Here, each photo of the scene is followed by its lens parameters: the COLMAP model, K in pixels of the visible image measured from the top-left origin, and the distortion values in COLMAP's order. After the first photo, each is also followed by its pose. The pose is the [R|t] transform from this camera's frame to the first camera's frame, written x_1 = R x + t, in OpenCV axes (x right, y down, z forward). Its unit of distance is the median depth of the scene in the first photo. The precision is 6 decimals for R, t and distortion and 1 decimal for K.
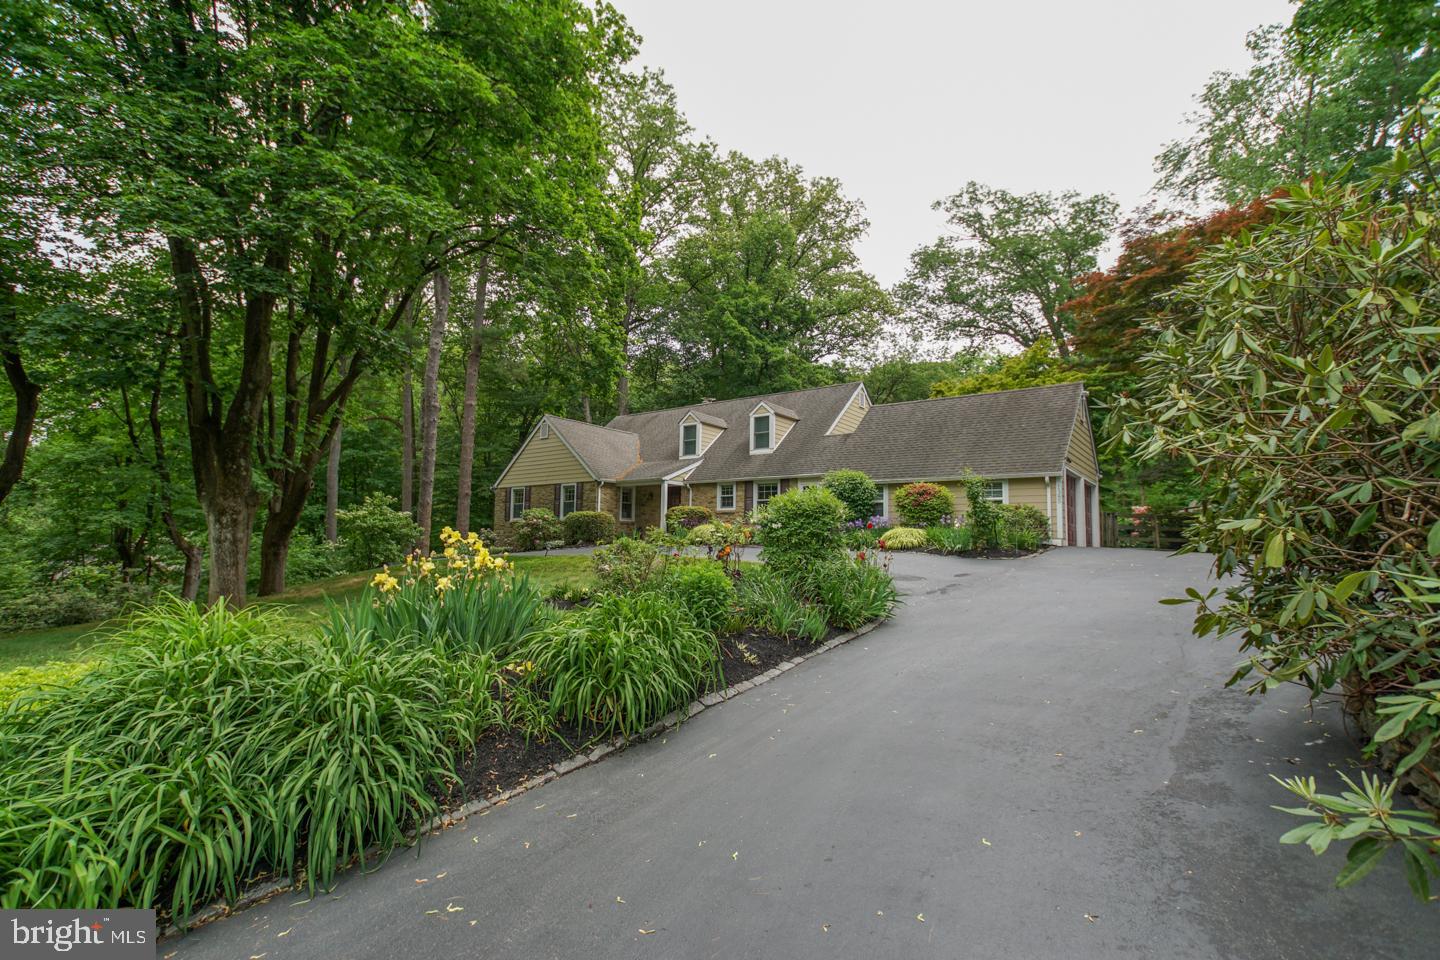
lens RADIAL K [[676.1, 0, 708.4], [0, 676.1, 469.9], [0, 0, 1]] dist [-0.011032, 0.018841]
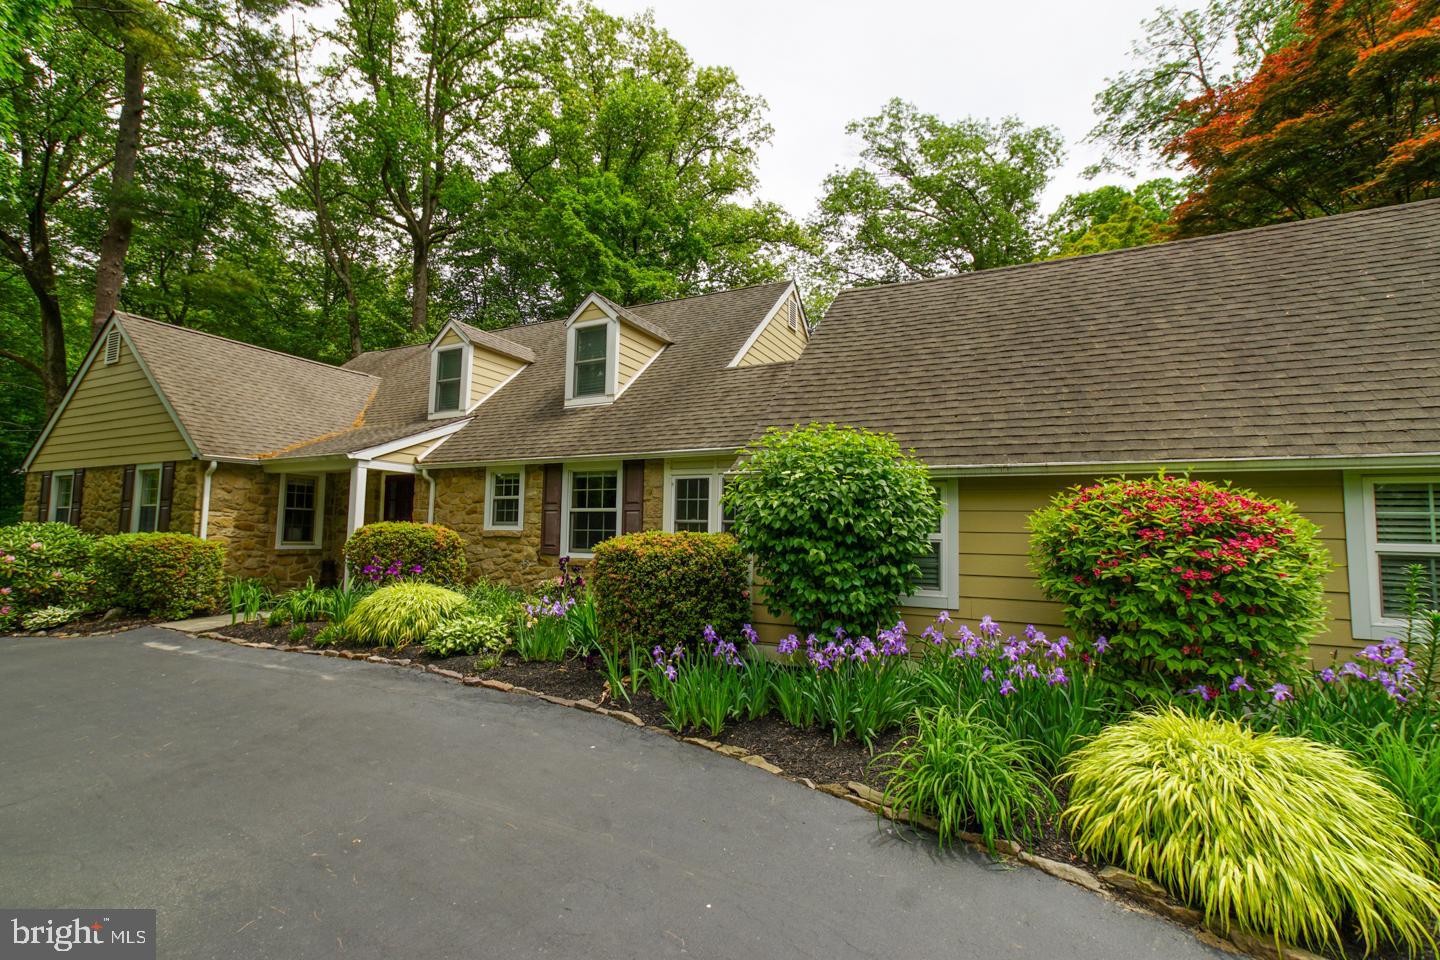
lens RADIAL K [[676.1, 0, 706.2], [0, 676.1, 479.2], [0, 0, 1]] dist [-0.011032, 0.018841]
pose [[0.984457, 0.013464, 0.175106, 0.069449], [-0.019038, 0.999363, 0.030191, 0.009050], [-0.174588, -0.033056, 0.984087, 0.478954]]
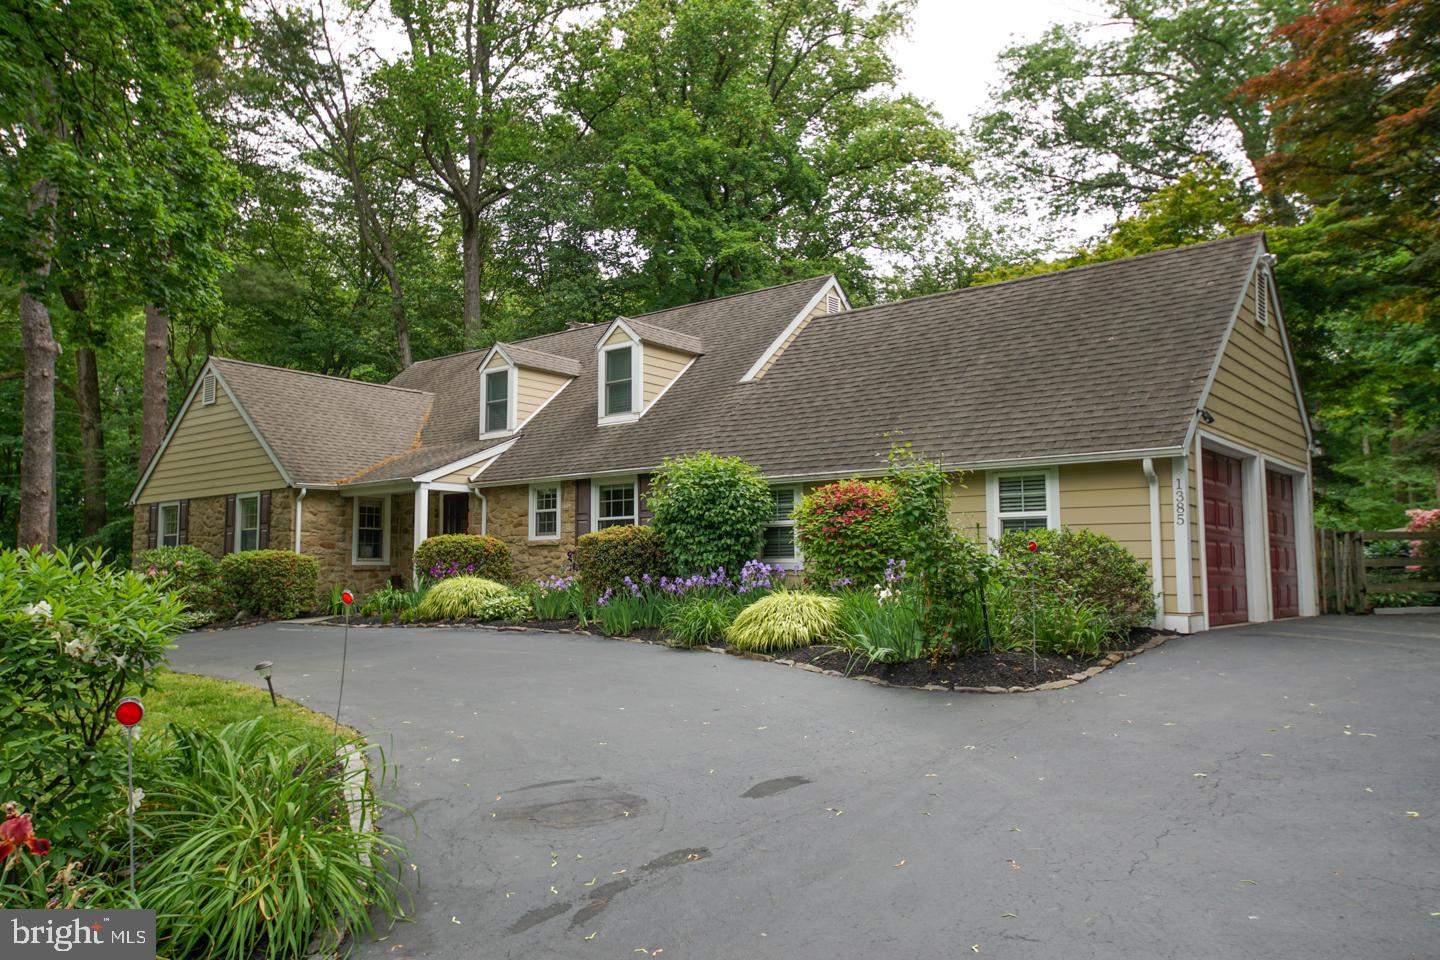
lens RADIAL K [[1058.3, 0, 703.3], [0, 1058.3, 469.2], [0, 0, 1]] dist [0.109460, -0.024324]
pose [[0.999334, -0.026649, -0.024916, 0.143551], [0.027020, 0.999527, 0.014676, -0.000360], [0.024513, -0.015339, 0.999582, 0.200036]]
